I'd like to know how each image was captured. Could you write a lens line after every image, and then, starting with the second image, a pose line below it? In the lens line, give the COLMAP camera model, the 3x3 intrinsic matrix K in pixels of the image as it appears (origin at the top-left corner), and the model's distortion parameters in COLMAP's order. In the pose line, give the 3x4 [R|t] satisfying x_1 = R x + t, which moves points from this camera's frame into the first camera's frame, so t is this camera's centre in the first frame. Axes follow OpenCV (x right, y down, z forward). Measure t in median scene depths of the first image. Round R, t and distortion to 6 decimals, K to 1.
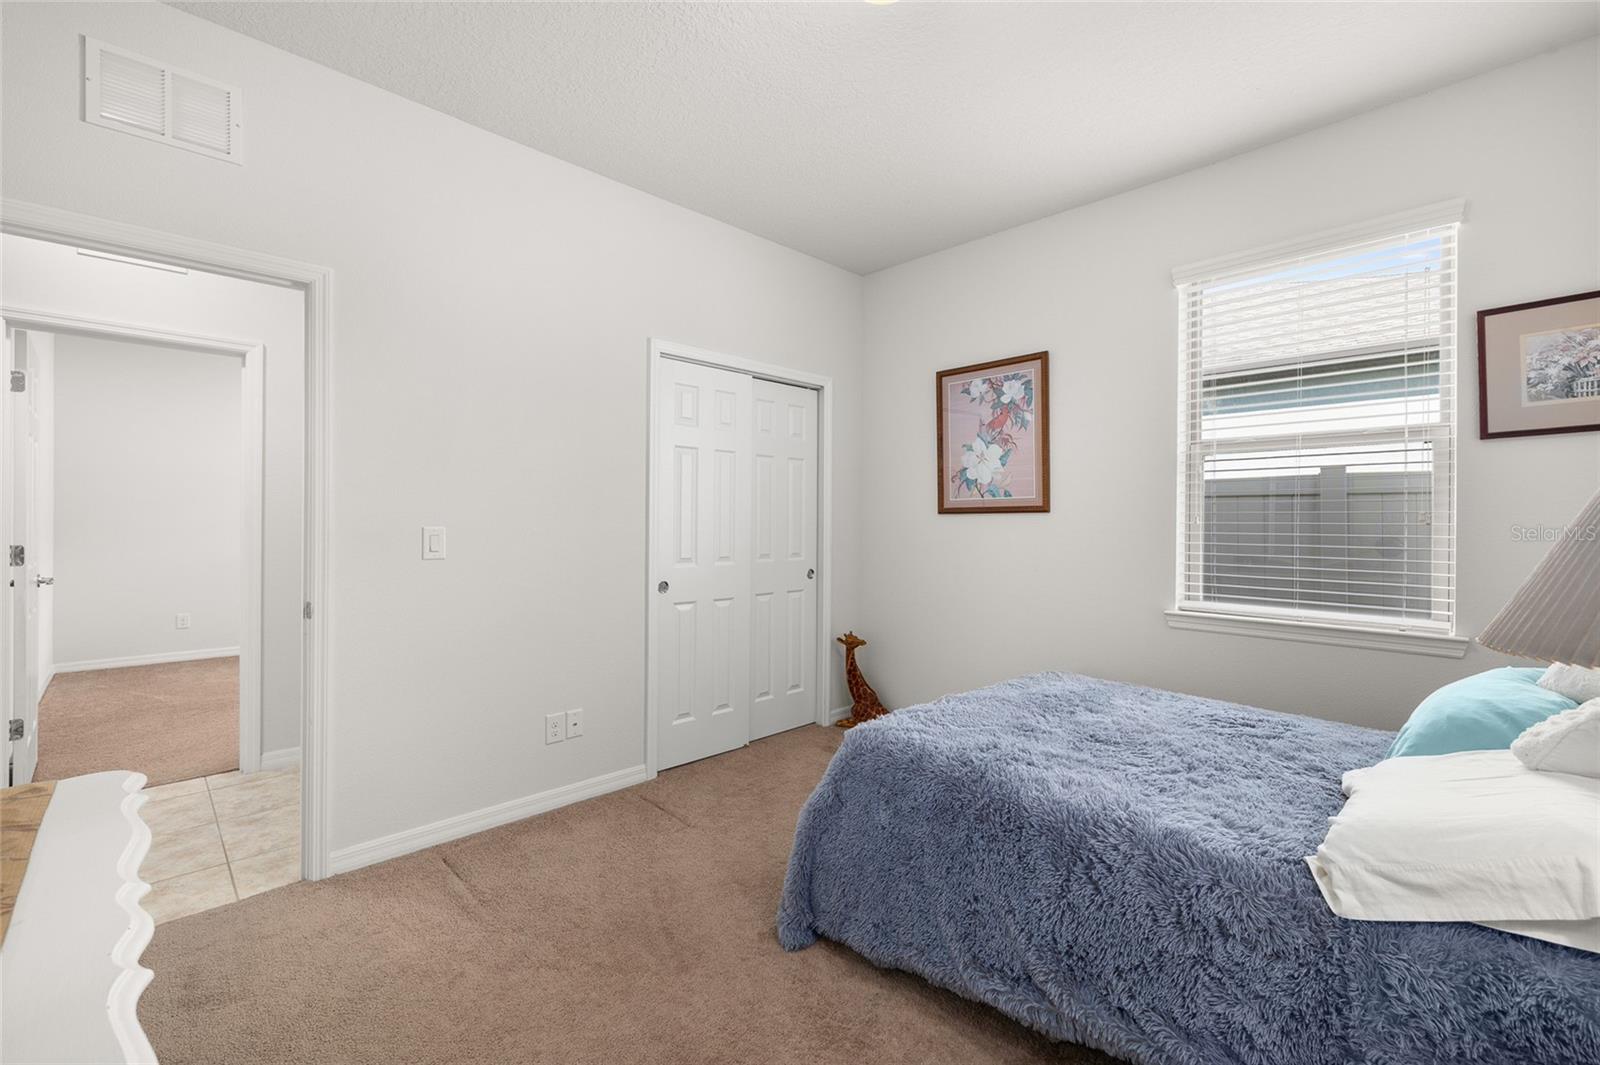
lens RADIAL K [[675.7, 0, 800.0], [0, 675.7, 532.5], [0, 0, 1]] dist [0.014214, 0.000153]
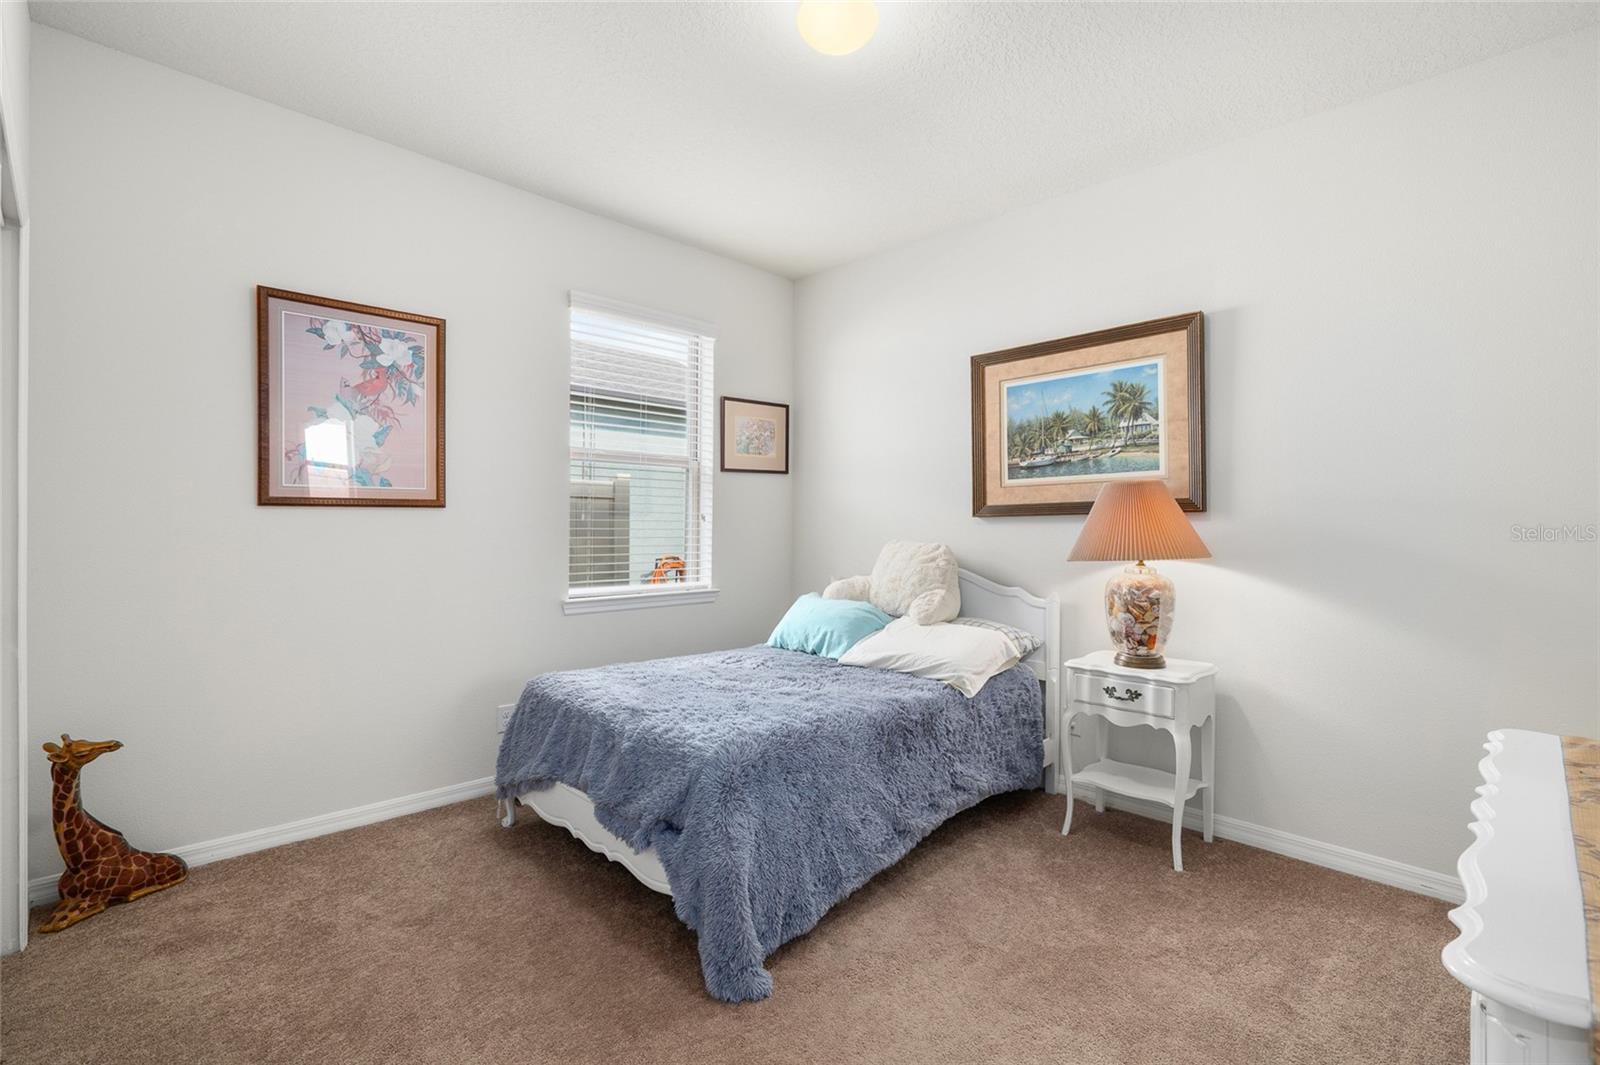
lens RADIAL K [[729.7, 0, 800.0], [0, 729.7, 532.5], [0, 0, 1]] dist [-0.001925, -0.000203]
pose [[-0.001709, -0.020534, 0.999788, -0.549892], [0.008914, 0.999749, 0.020548, -0.012953], [-0.999959, 0.008947, -0.001525, 0.538371]]
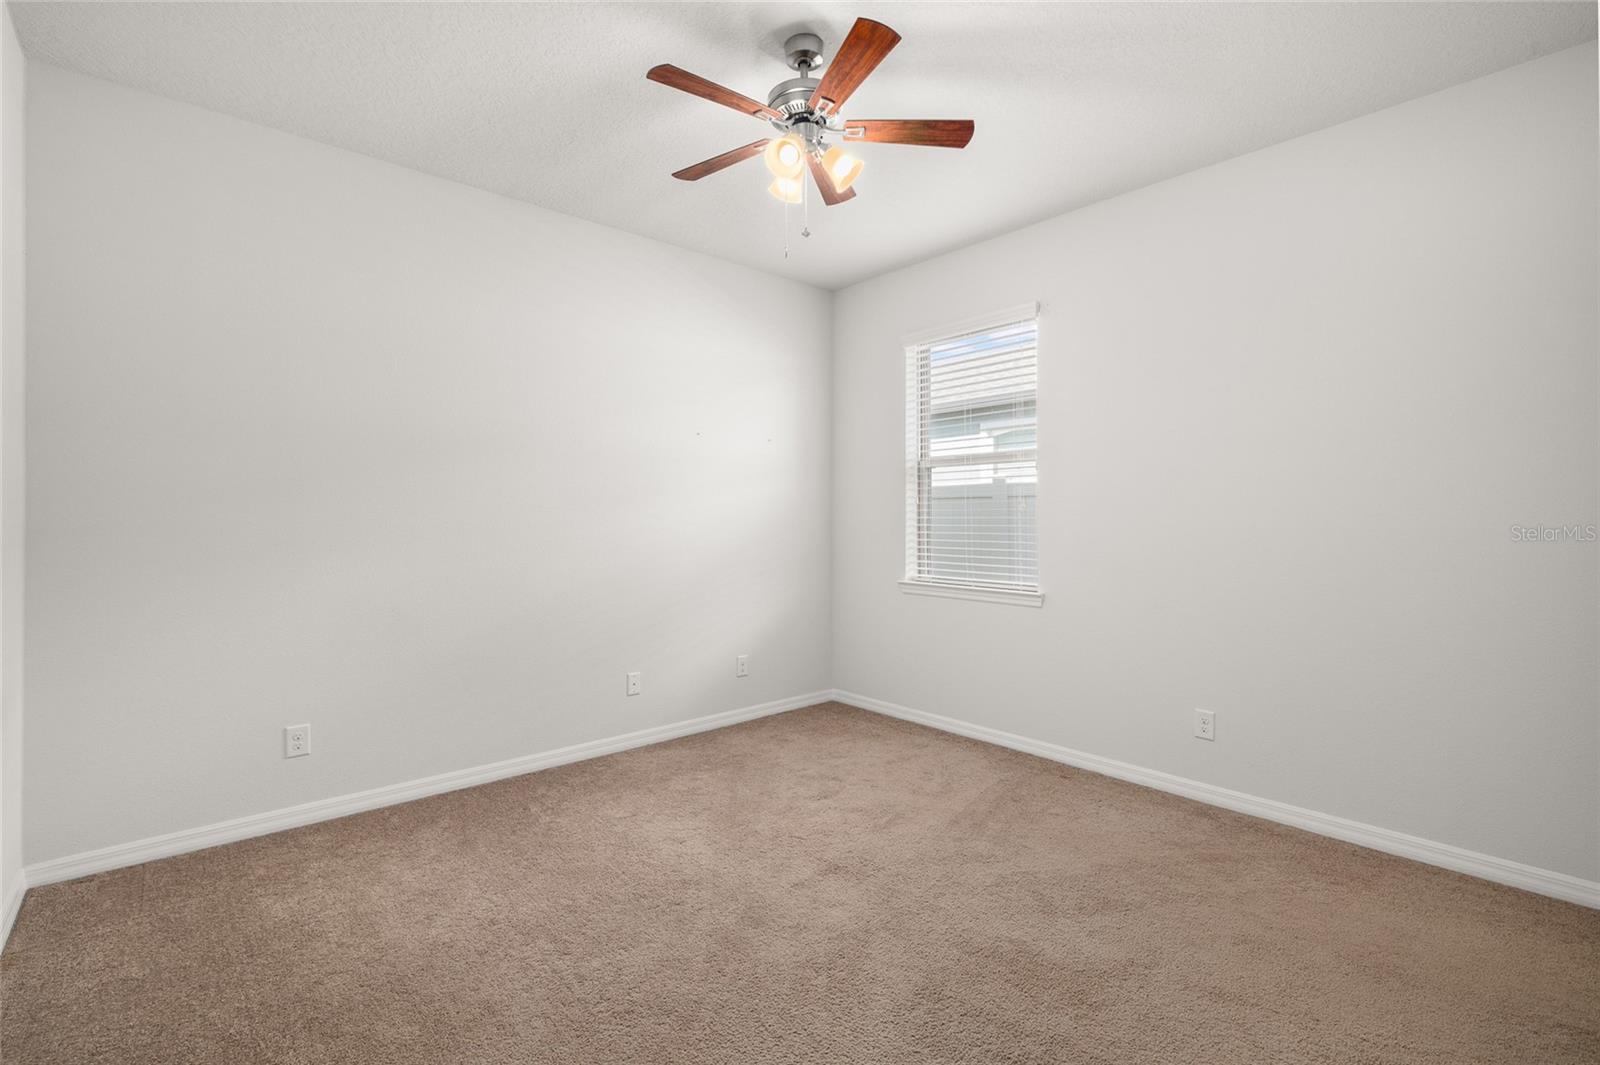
lens RADIAL K [[729.7, 0, 800.0], [0, 729.7, 532.5], [0, 0, 1]] dist [-0.001925, -0.000203]
pose [[0.993209, 0.007431, -0.116105, 0.439400], [-0.007177, 0.999971, 0.002612, 0.012503], [0.116121, -0.001761, 0.993233, -0.436441]]
